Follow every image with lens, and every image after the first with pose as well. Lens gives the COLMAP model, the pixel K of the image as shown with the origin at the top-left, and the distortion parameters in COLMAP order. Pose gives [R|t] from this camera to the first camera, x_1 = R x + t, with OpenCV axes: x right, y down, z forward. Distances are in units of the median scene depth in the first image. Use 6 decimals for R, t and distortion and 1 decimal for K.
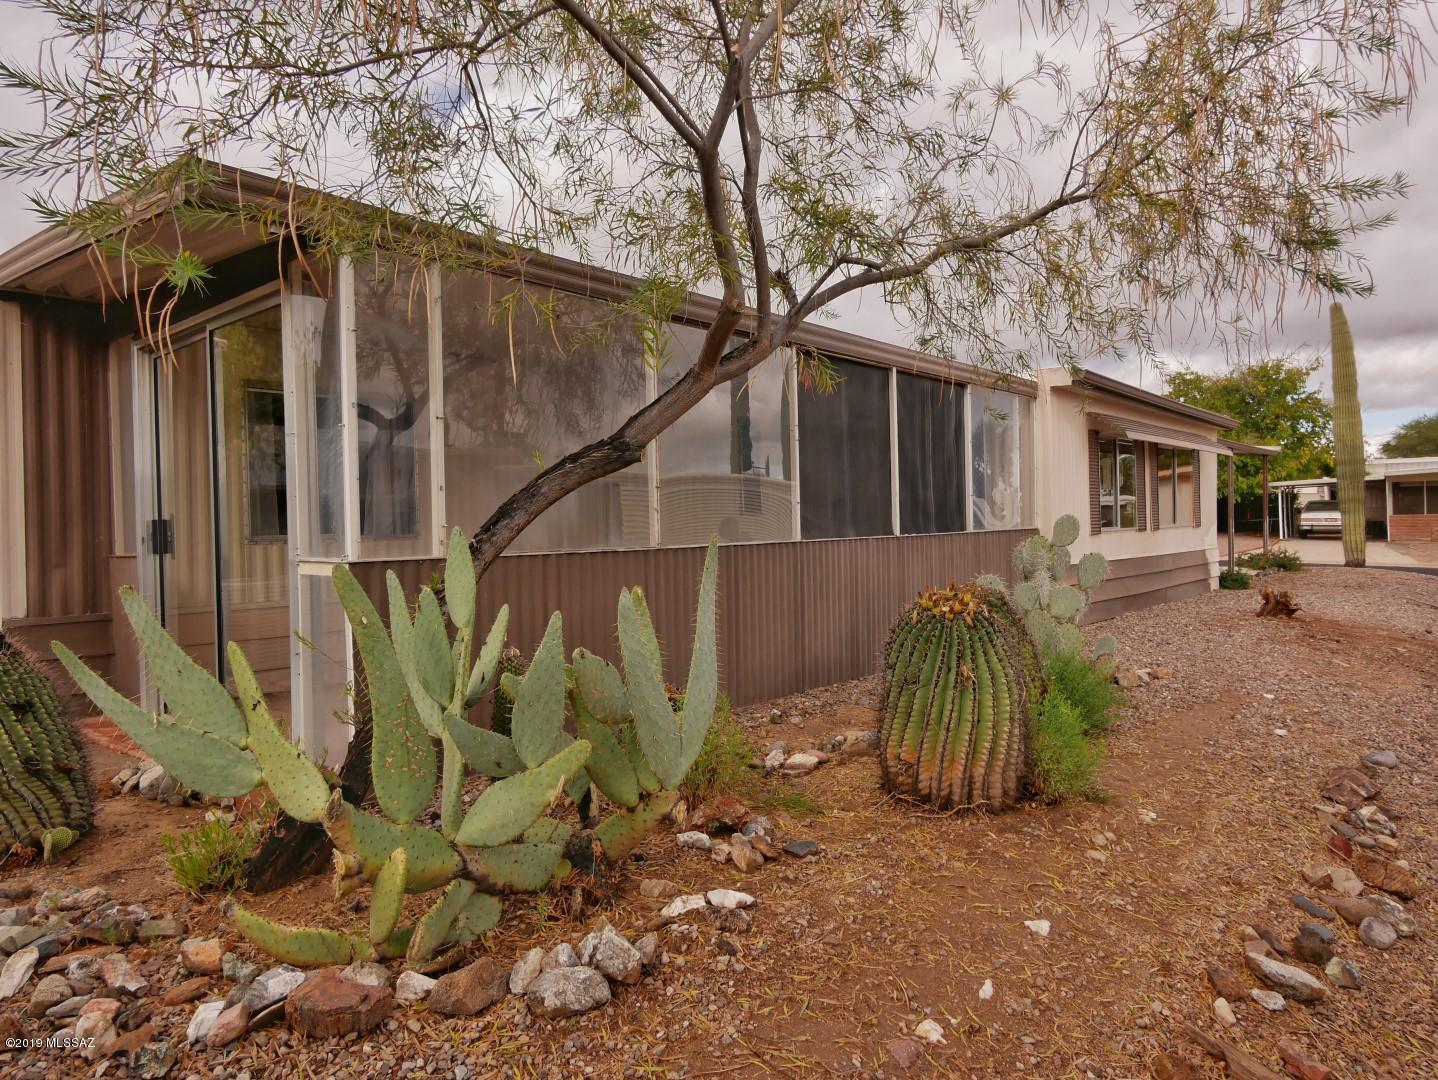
lens RADIAL K [[918.4, 0, 720.3], [0, 918.4, 537.0], [0, 0, 1]] dist [0.004947, 0.000809]
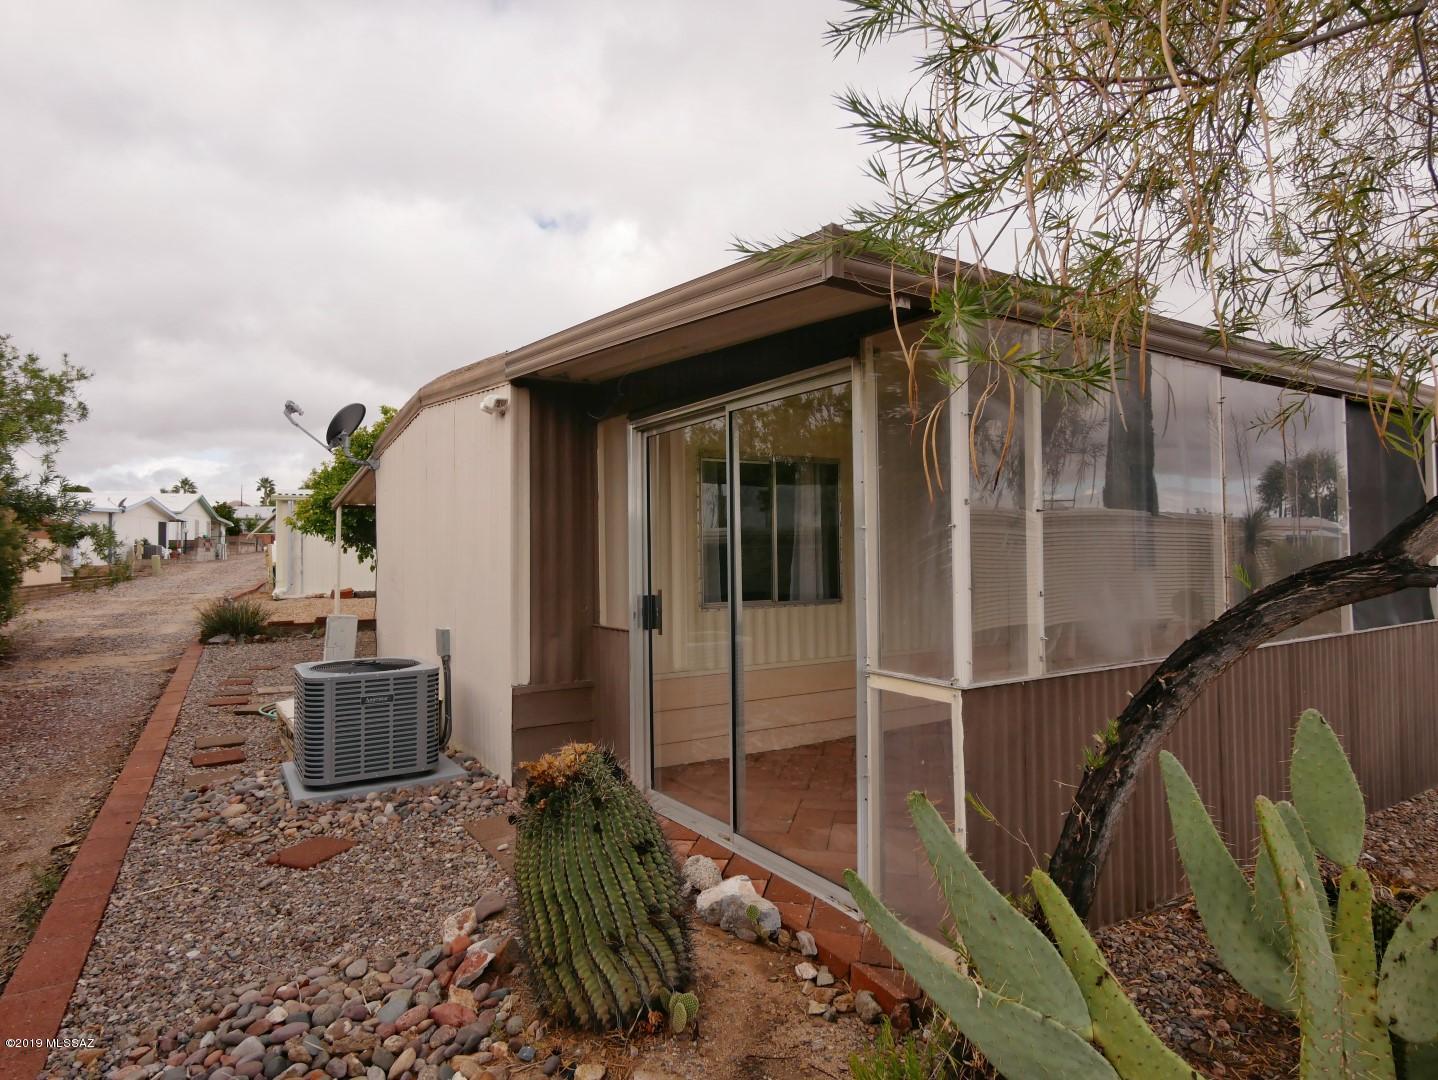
lens RADIAL K [[844.3, 0, 717.8], [0, 844.3, 538.5], [0, 0, 1]] dist [0.001795, 0.000343]
pose [[0.959077, 0.007618, -0.283041, -0.314877], [-0.014641, 0.999635, -0.022704, -0.069979], [0.282765, 0.025919, 0.958839, 0.150064]]
